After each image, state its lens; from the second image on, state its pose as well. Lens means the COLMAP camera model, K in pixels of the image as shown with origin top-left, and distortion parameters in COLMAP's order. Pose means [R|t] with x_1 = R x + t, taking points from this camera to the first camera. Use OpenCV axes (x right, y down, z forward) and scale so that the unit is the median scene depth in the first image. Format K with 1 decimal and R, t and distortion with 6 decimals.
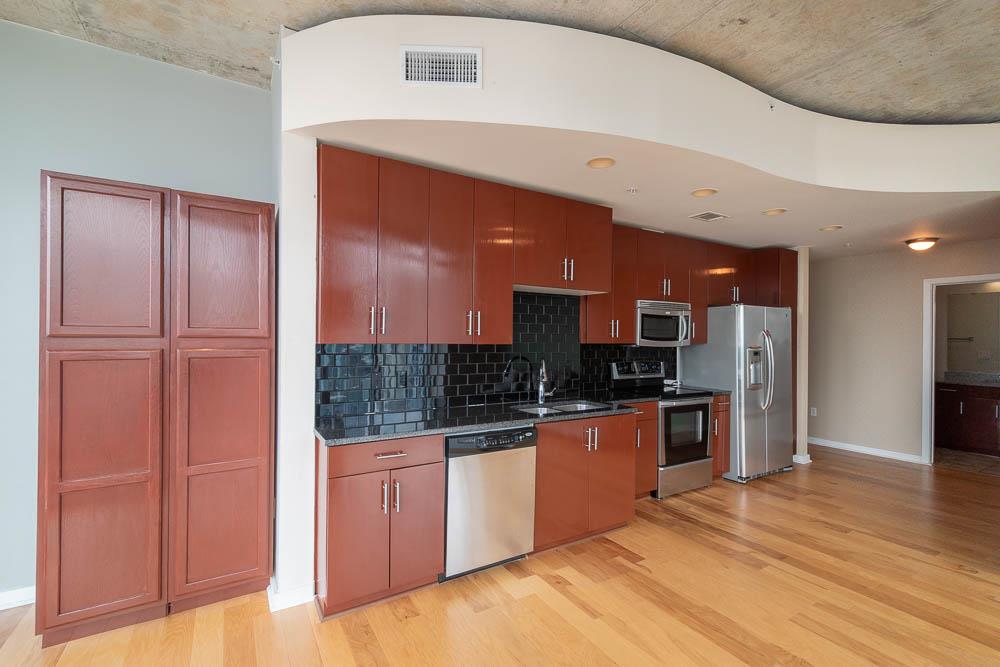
lens RADIAL K [[438.4, 0, 499.6], [0, 438.4, 334.5], [0, 0, 1]] dist [0.011124, -0.000220]
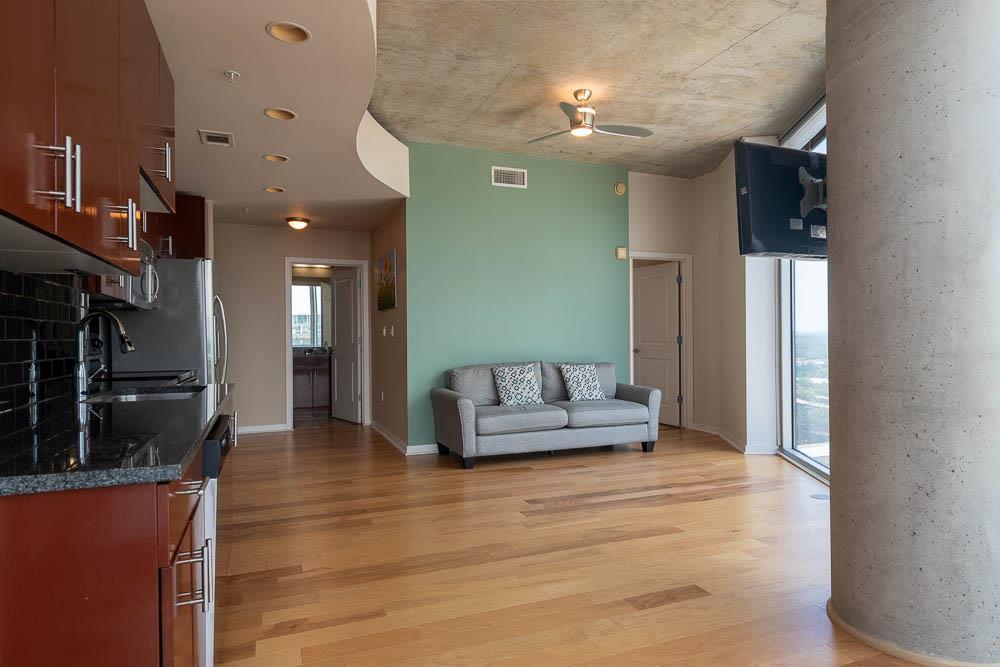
lens RADIAL K [[587.5, 0, 500.7], [0, 587.5, 331.6], [0, 0, 1]] dist [0.008494, 0.000218]
pose [[0.169440, -0.005654, 0.985524, -0.578036], [0.002771, 0.999982, 0.005260, 0.082207], [-0.985537, 0.001839, 0.169453, 0.428609]]
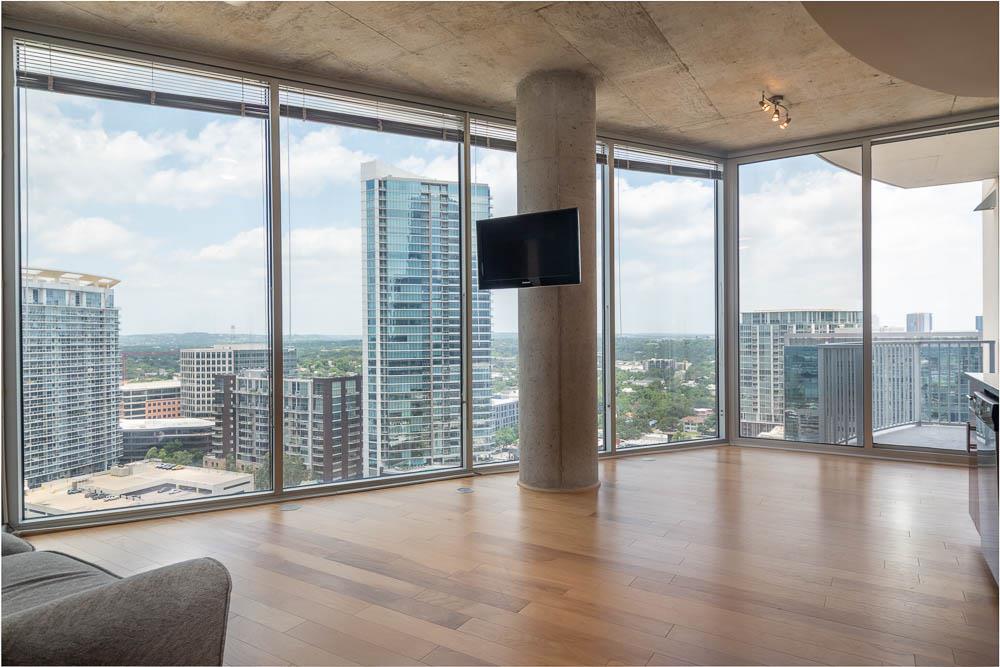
lens RADIAL K [[587.5, 0, 495.7], [0, 587.5, 336.0], [0, 0, 1]] dist [0.008494, 0.000218]
pose [[-0.903454, -0.003571, -0.428669, 0.993842], [0.002078, 0.999917, -0.012710, 0.109319], [0.428679, -0.012374, -0.903372, 1.292034]]
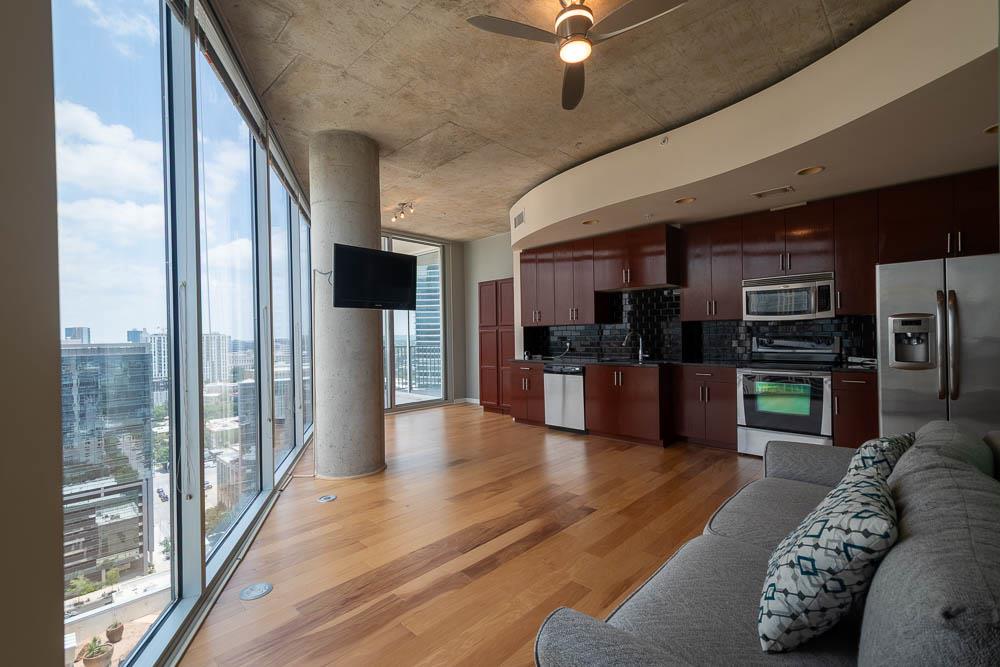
lens RADIAL K [[438.4, 0, 506.6], [0, 438.4, 337.0], [0, 0, 1]] dist [0.011124, -0.000220]
pose [[0.267369, -0.015057, -0.963477, 1.631432], [0.026577, 0.999613, -0.008246, 0.078961], [0.963228, -0.023402, 0.267665, 0.145673]]
